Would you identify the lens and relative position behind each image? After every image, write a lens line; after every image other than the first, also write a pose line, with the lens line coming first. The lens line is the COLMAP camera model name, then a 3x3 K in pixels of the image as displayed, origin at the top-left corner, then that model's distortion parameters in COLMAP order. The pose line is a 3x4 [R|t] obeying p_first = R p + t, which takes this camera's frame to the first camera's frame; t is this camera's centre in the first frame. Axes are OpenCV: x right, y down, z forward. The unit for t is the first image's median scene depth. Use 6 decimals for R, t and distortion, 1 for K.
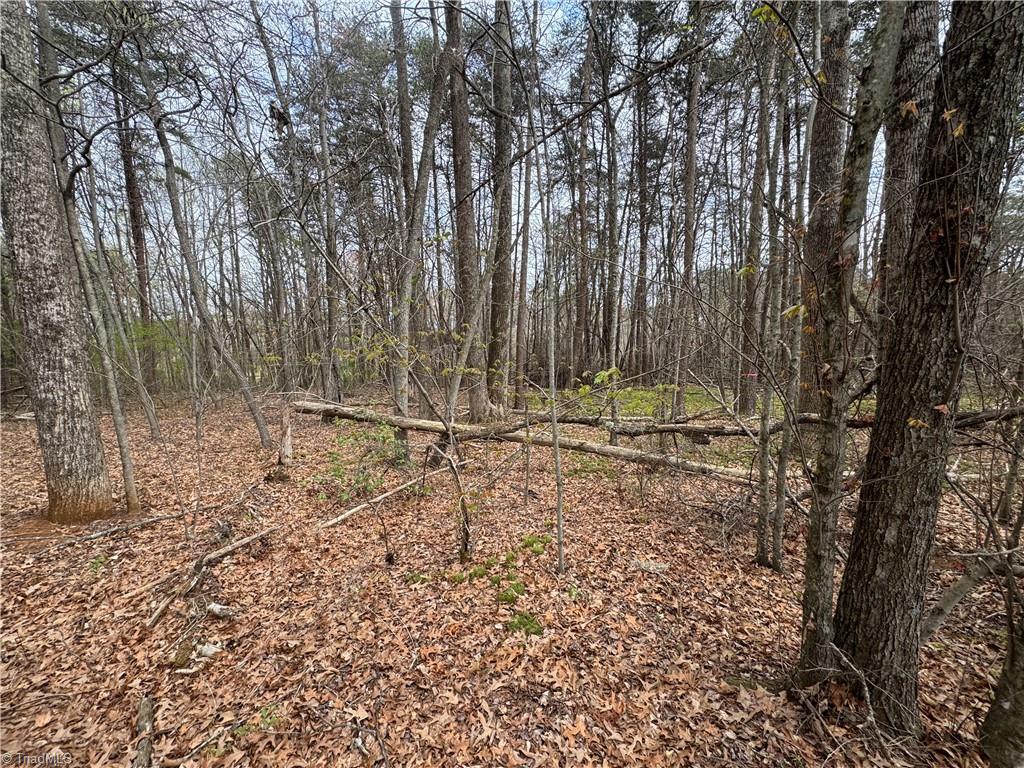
lens RADIAL K [[410.4, 0, 513.0], [0, 410.4, 384.4], [0, 0, 1]] dist [-0.001195, 0.000155]
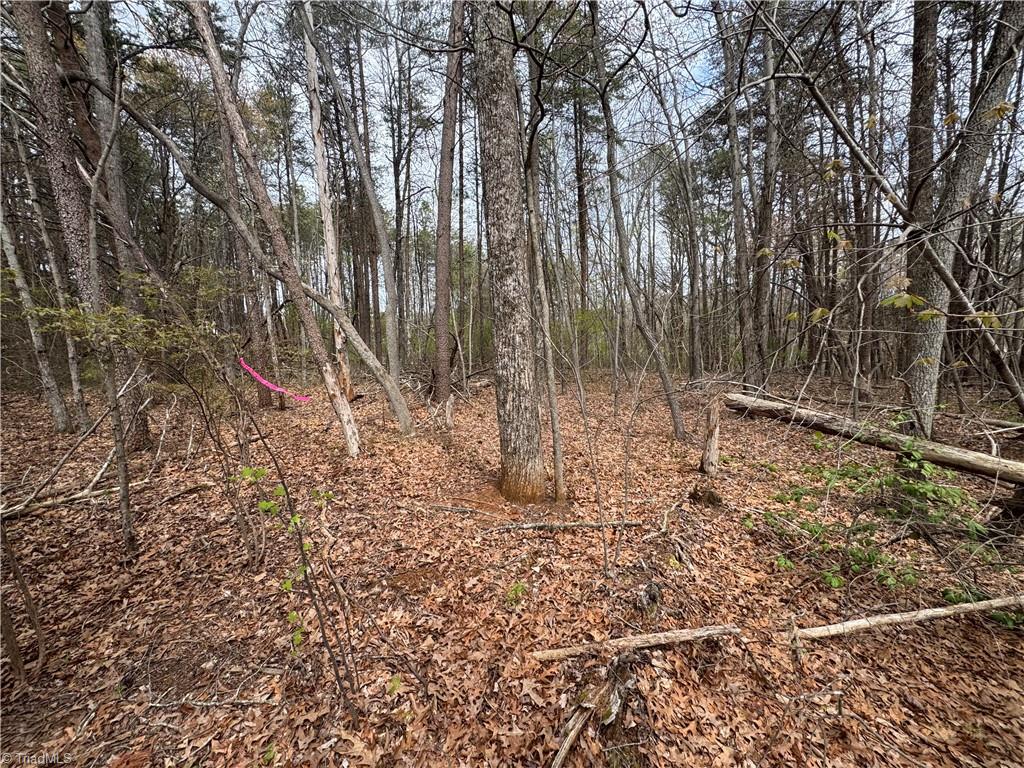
lens RADIAL K [[410.4, 0, 512.3], [0, 410.4, 384.3], [0, 0, 1]] dist [-0.001195, 0.000155]
pose [[0.623103, 0.079996, -0.778038, -0.319246], [-0.046271, 0.996784, 0.065430, -0.009990], [0.780770, -0.004769, 0.624800, 0.368816]]
